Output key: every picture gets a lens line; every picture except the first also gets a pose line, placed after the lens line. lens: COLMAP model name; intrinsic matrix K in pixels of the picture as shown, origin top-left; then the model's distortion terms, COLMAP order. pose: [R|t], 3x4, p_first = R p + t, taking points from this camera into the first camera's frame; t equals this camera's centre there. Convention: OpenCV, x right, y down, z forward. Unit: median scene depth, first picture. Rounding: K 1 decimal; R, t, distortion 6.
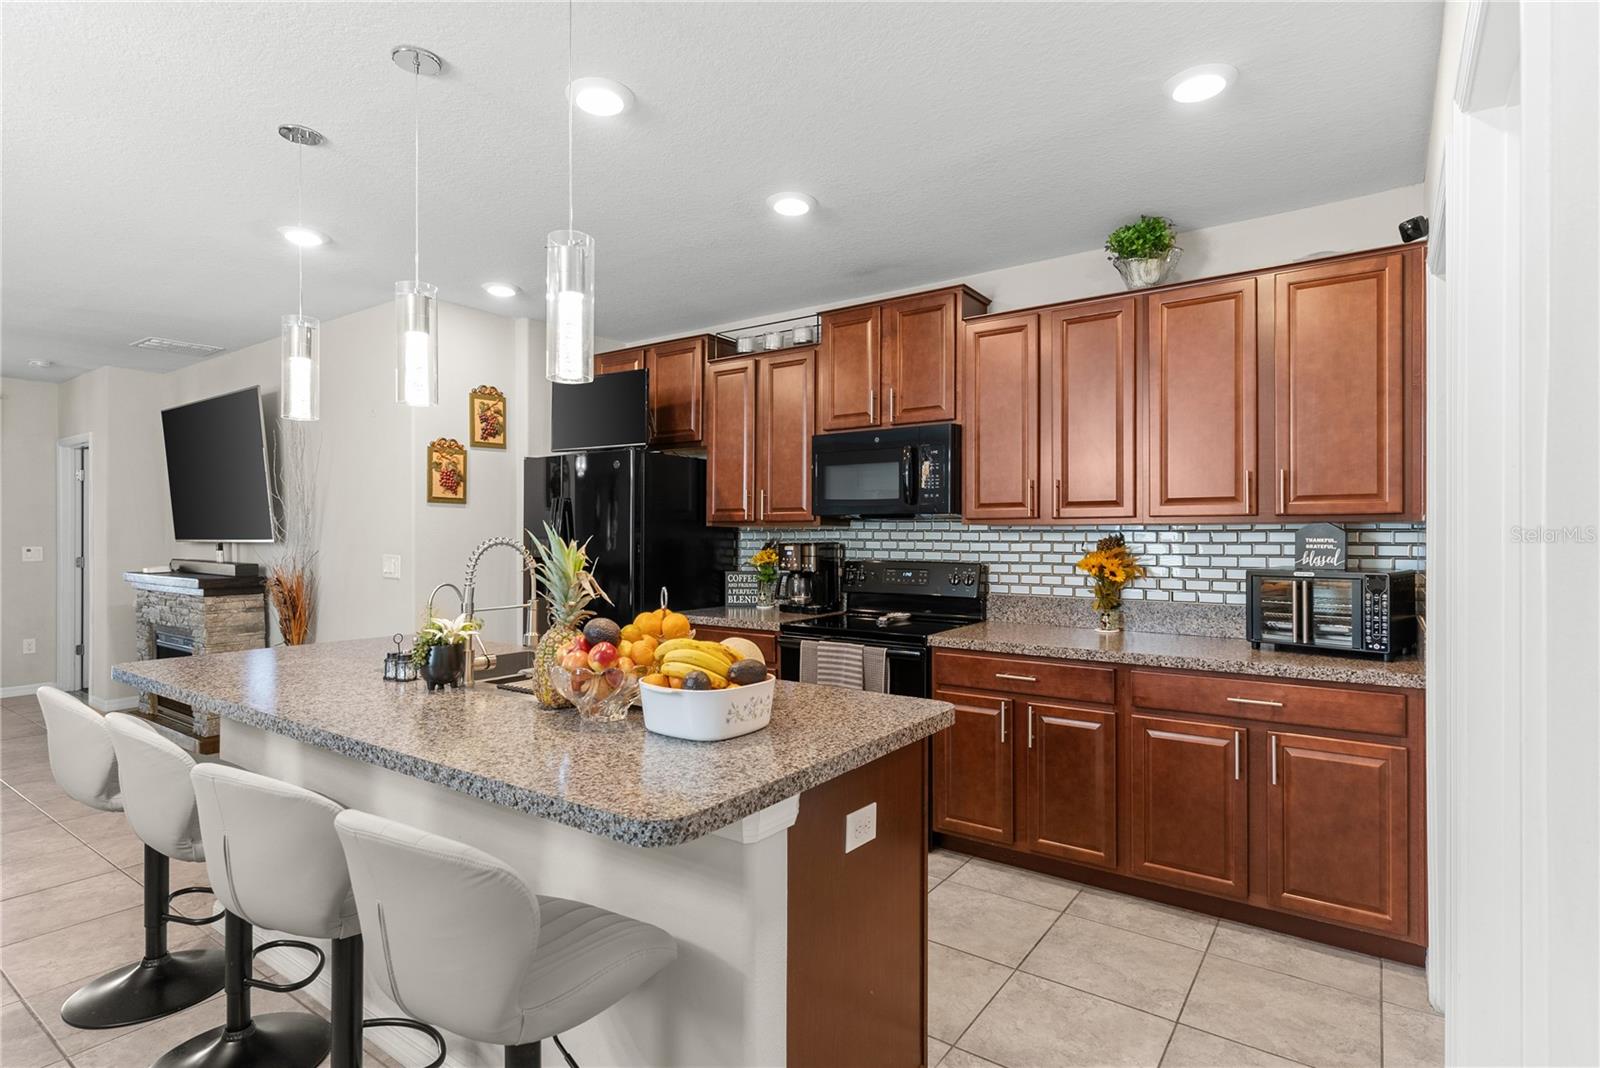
lens RADIAL K [[808.2, 0, 800.0], [0, 808.2, 534.0], [0, 0, 1]] dist [0.001525, 0.000244]
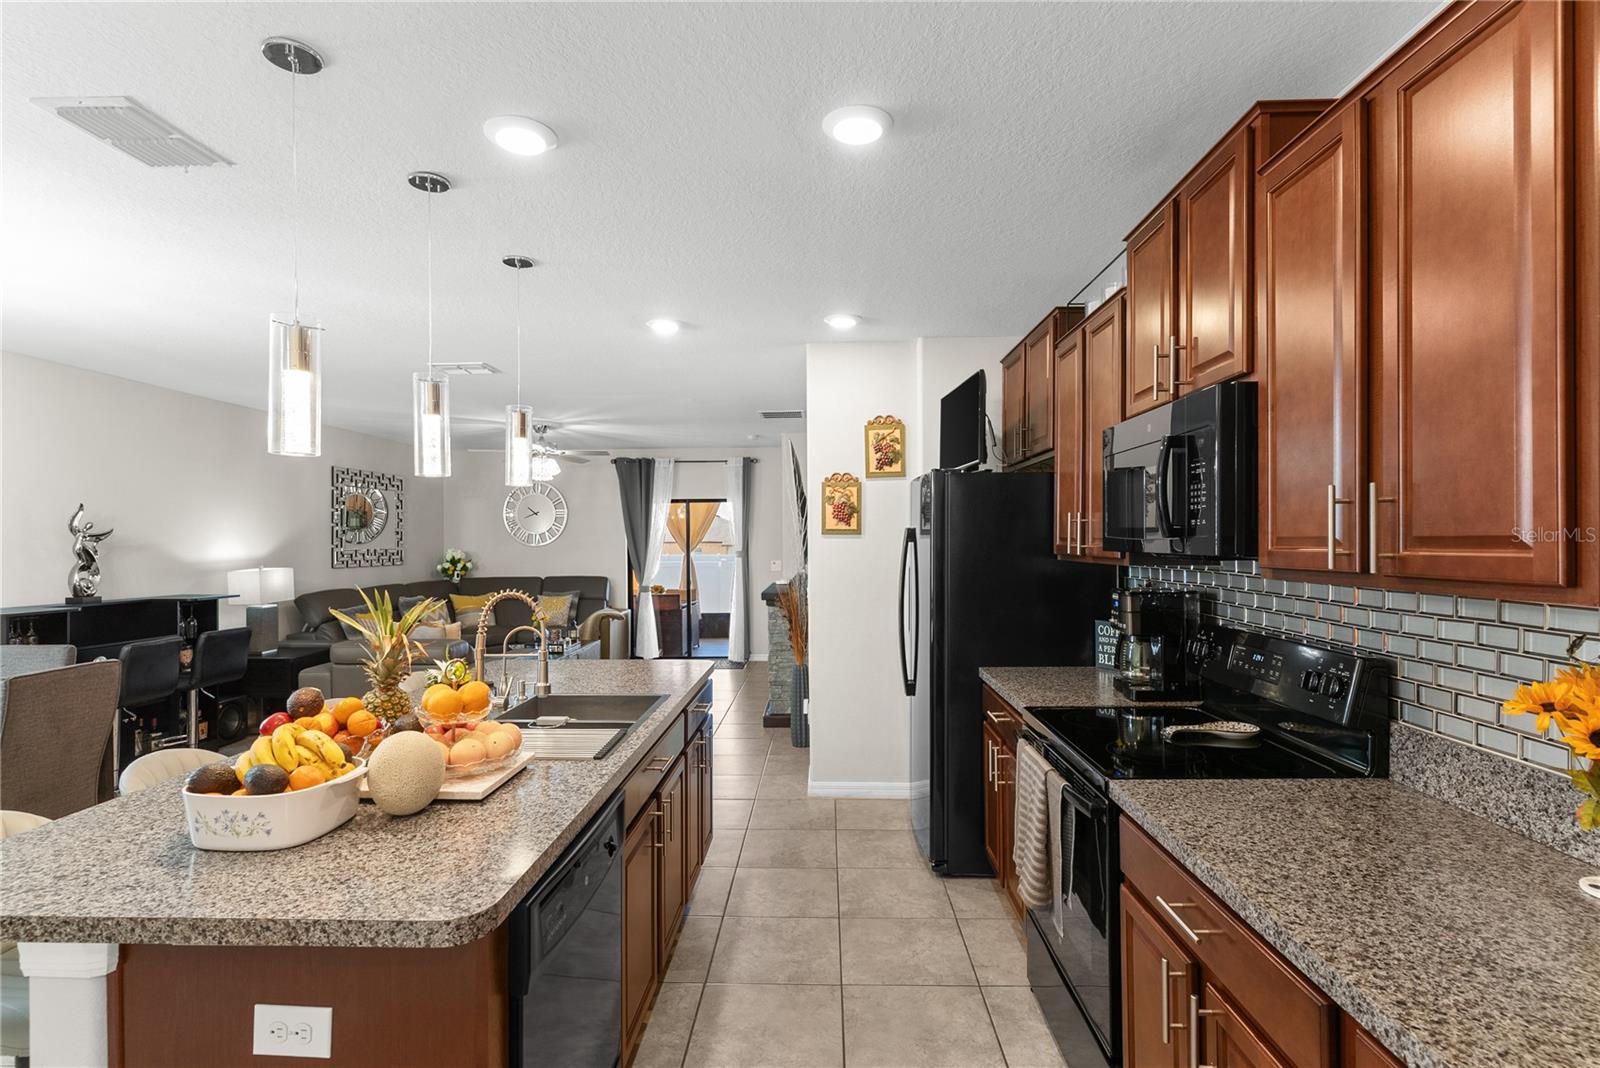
lens RADIAL K [[767.2, 0, 797.4], [0, 767.2, 545.7], [0, 0, 1]] dist [0.001931, 0.000050]
pose [[0.551443, 0.001707, -0.834211, 0.402752], [0.007374, 0.999949, 0.006920, -0.034009], [0.834180, -0.009967, 0.551402, 0.446291]]
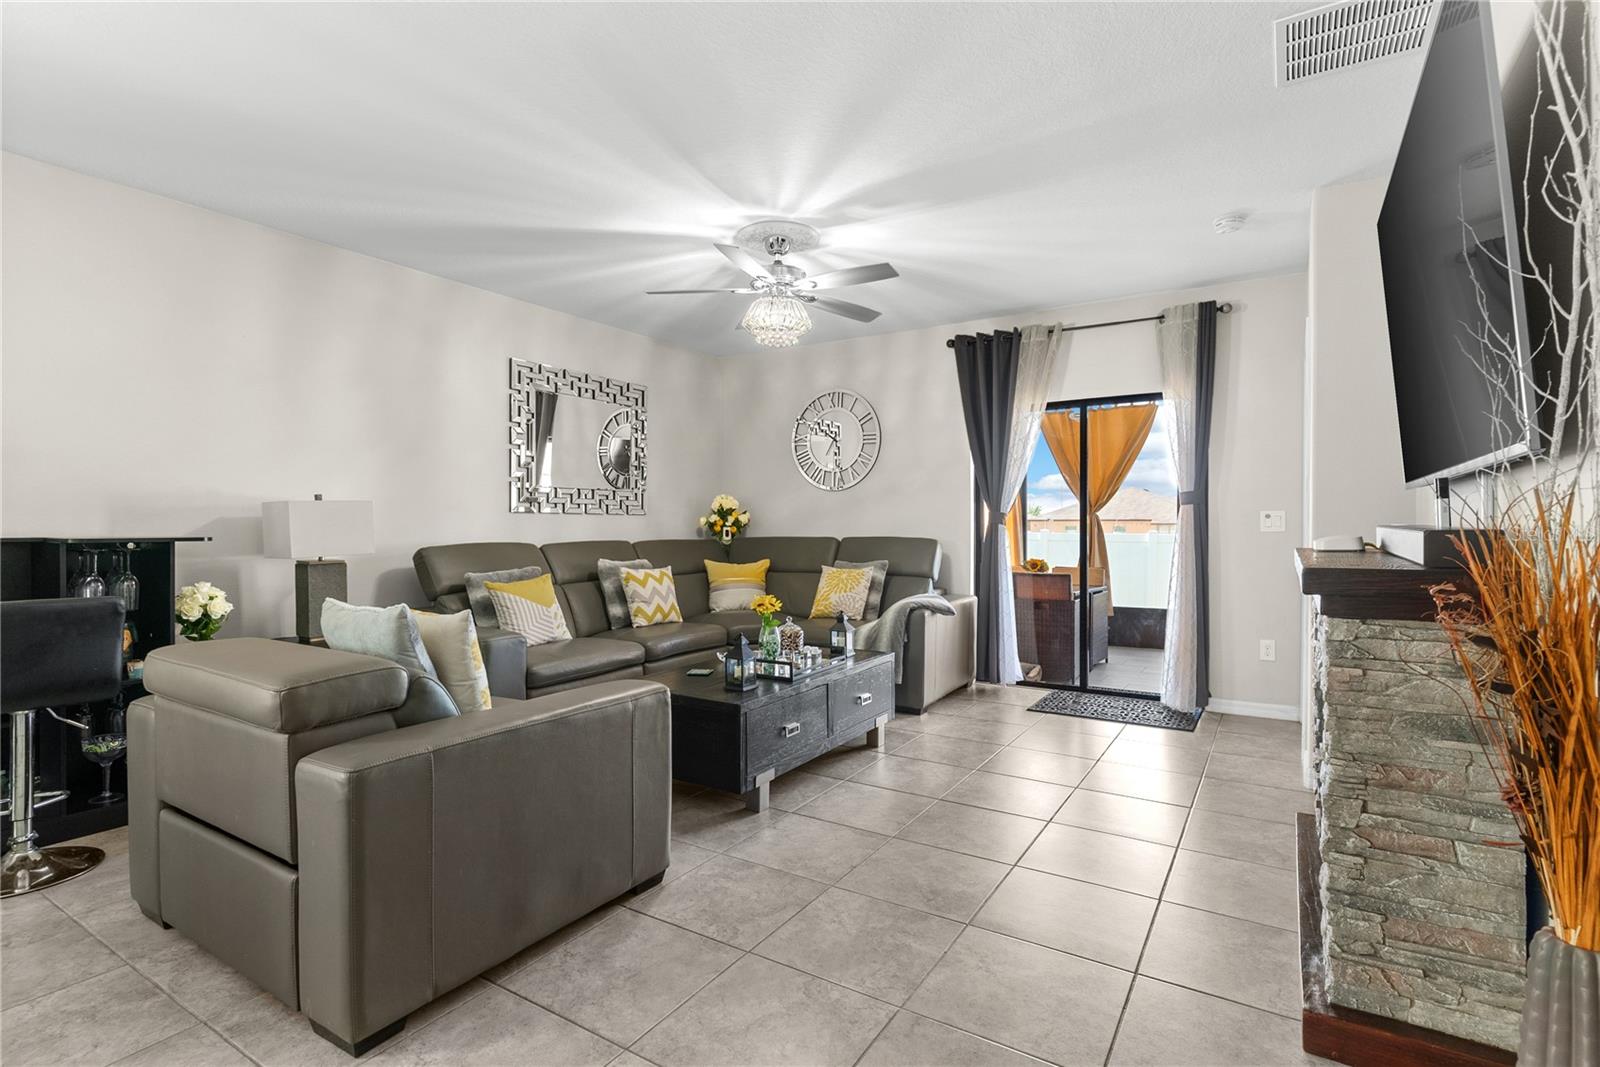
lens RADIAL K [[766.2, 0, 801.8], [0, 766.2, 538.3], [0, 0, 1]] dist [0.000313, 0.000238]
pose [[0.059150, 0.019116, -0.998066, -0.507895], [0.001548, 0.999814, 0.019241, 0.044347], [0.998248, -0.002683, 0.059109, 0.927603]]
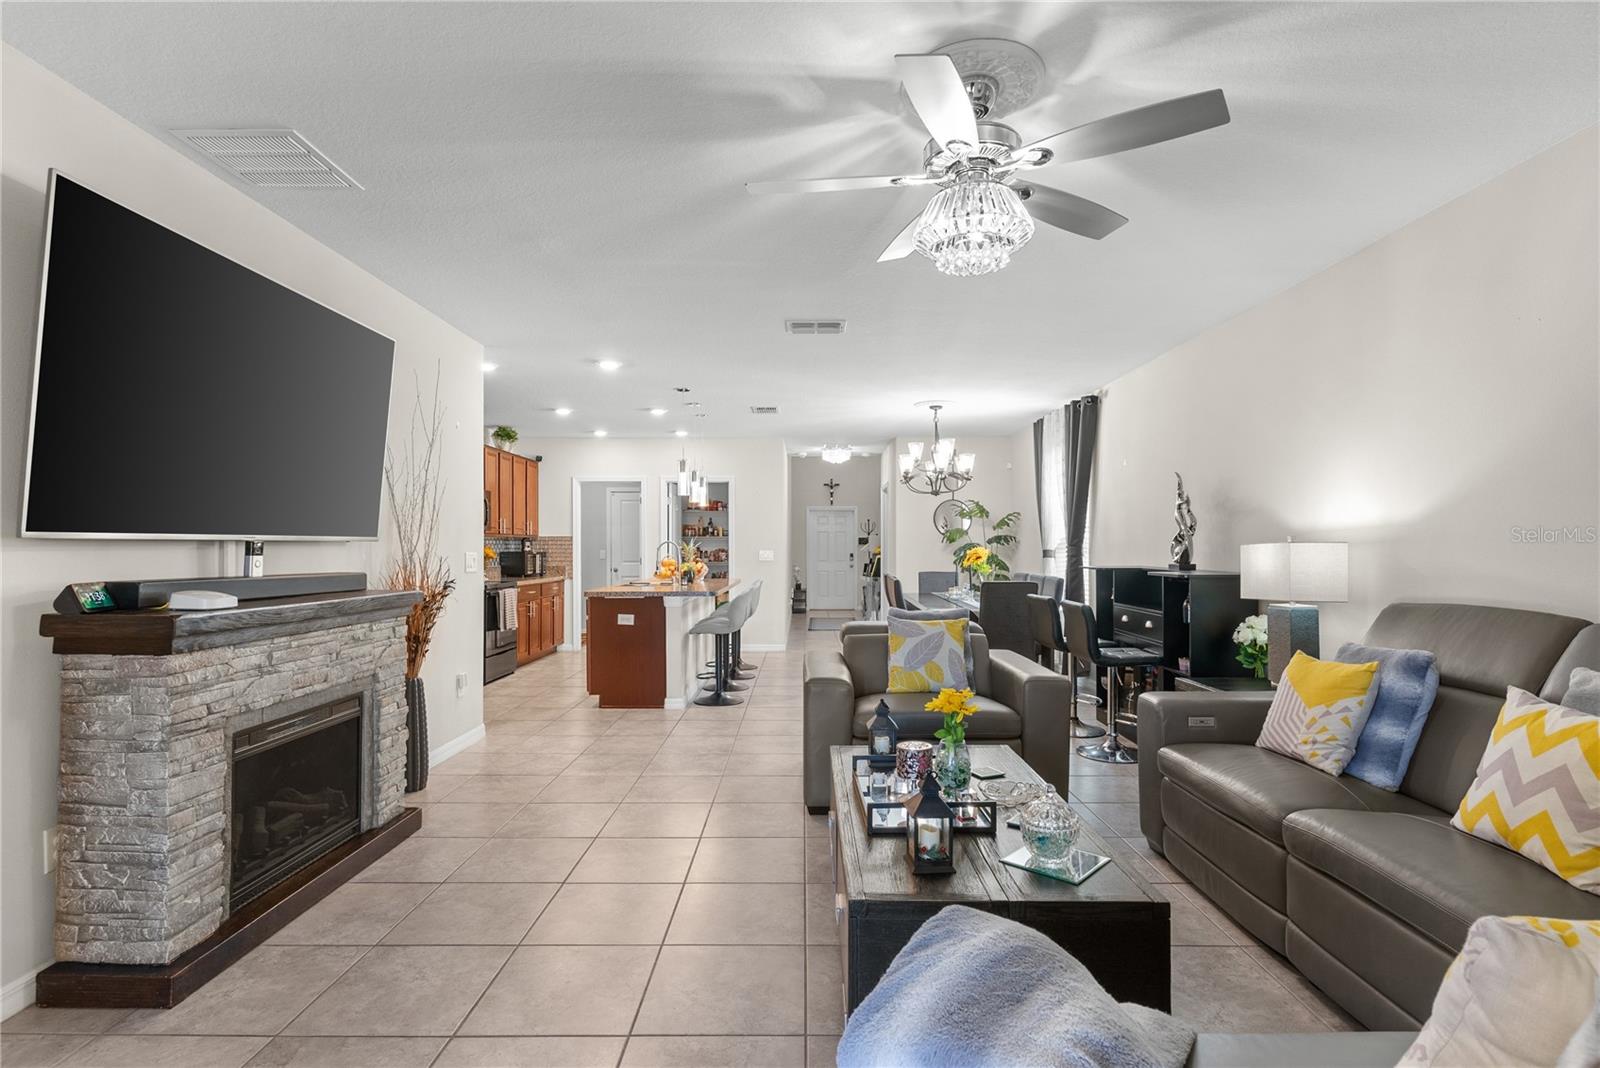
lens RADIAL K [[766.5, 0, 800.0], [0, 766.5, 534.0], [0, 0, 1]] dist [0.001579, 0.000504]
pose [[-0.577481, 0.014843, 0.816269, -1.864977], [-0.001037, 0.999821, -0.018913, 0.021050], [-0.816403, -0.011768, -0.577362, 1.378177]]
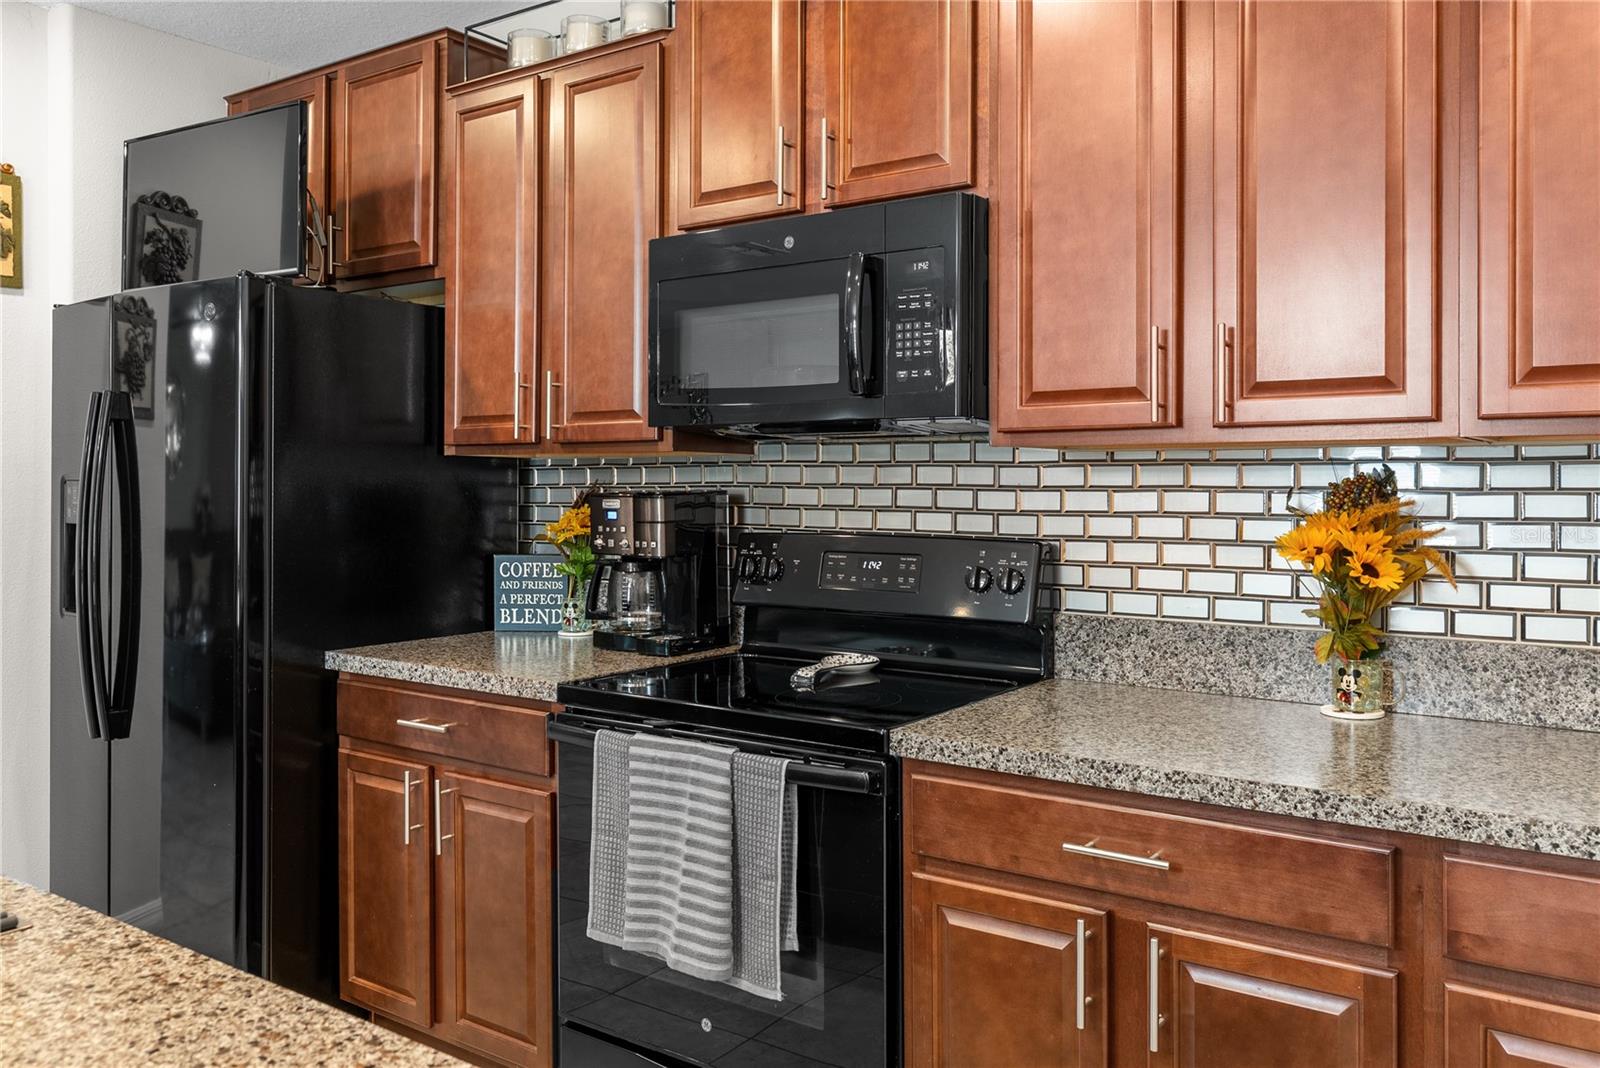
lens RADIAL K [[1267.6, 0, 801.7], [0, 1267.6, 487.9], [0, 0, 1]] dist [0.001934, 0.002413]
pose [[0.999984, 0.000536, -0.005667, 0.099902], [-0.000516, 0.999993, 0.003585, 0.006708], [0.005669, -0.003582, 0.999978, 0.331450]]
